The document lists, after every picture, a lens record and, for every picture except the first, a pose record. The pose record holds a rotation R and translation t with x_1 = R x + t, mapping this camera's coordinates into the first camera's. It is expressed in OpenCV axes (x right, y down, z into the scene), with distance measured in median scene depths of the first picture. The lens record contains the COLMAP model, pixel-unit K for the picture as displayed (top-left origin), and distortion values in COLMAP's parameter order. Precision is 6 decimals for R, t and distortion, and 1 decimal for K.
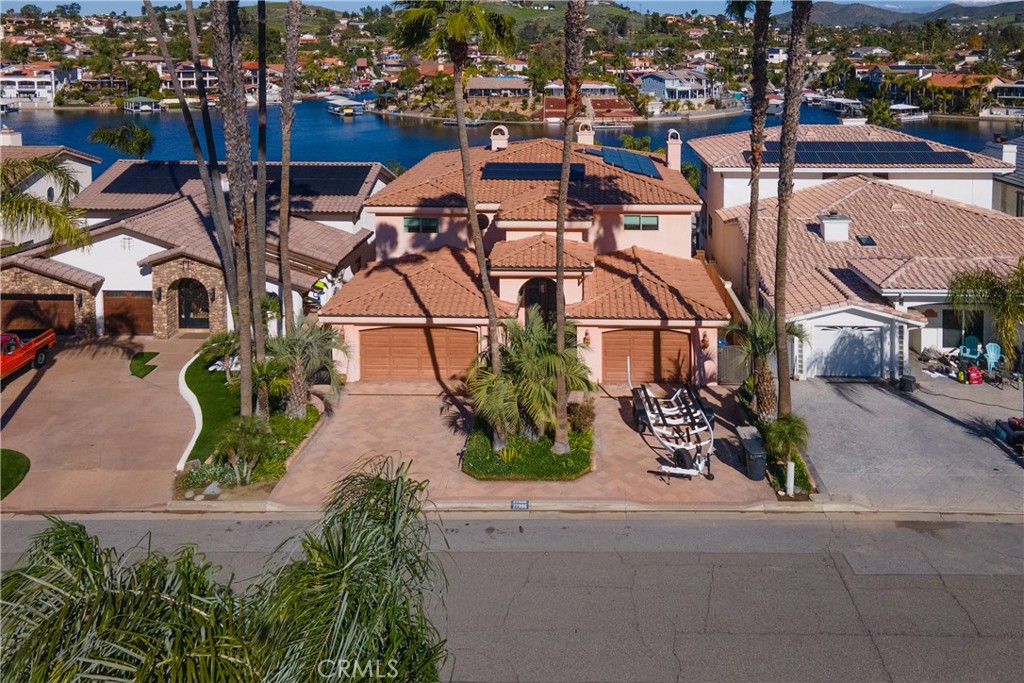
lens RADIAL K [[706.9, 0, 480.8], [0, 706.9, 318.2], [0, 0, 1]] dist [0.017860, 0.003360]
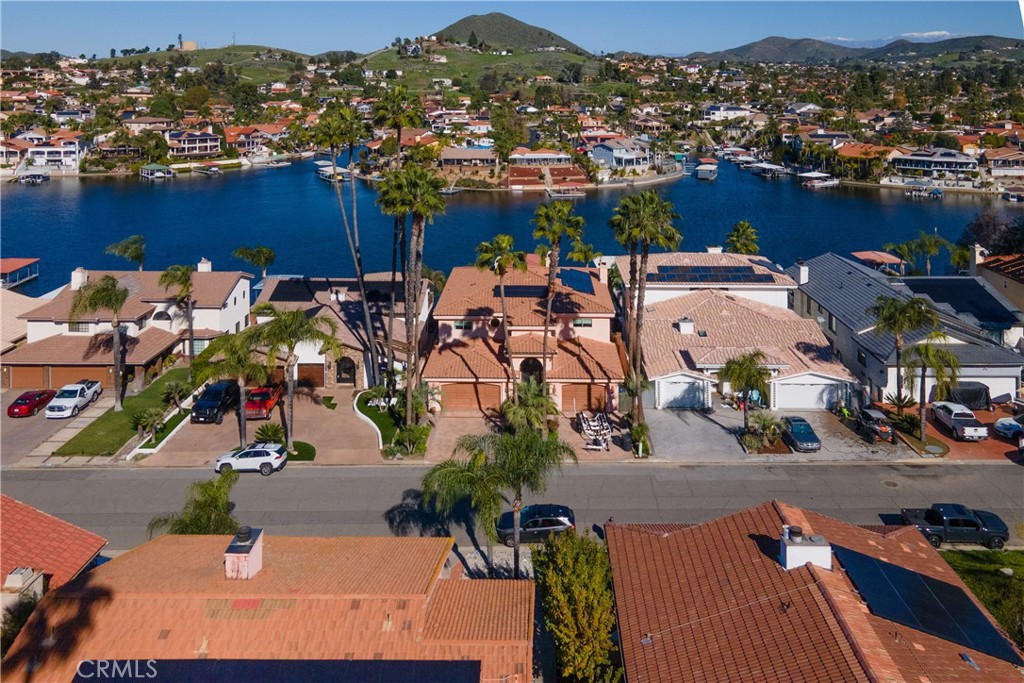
lens RADIAL K [[713.0, 0, 512.0], [0, 713.0, 341.5], [0, 0, 1]] dist [0.028462, -0.000709]
pose [[0.994359, 0.004809, 0.105957, -0.034792], [-0.003051, 0.999855, -0.016748, -0.013385], [-0.106022, 0.016331, 0.994230, -0.188432]]
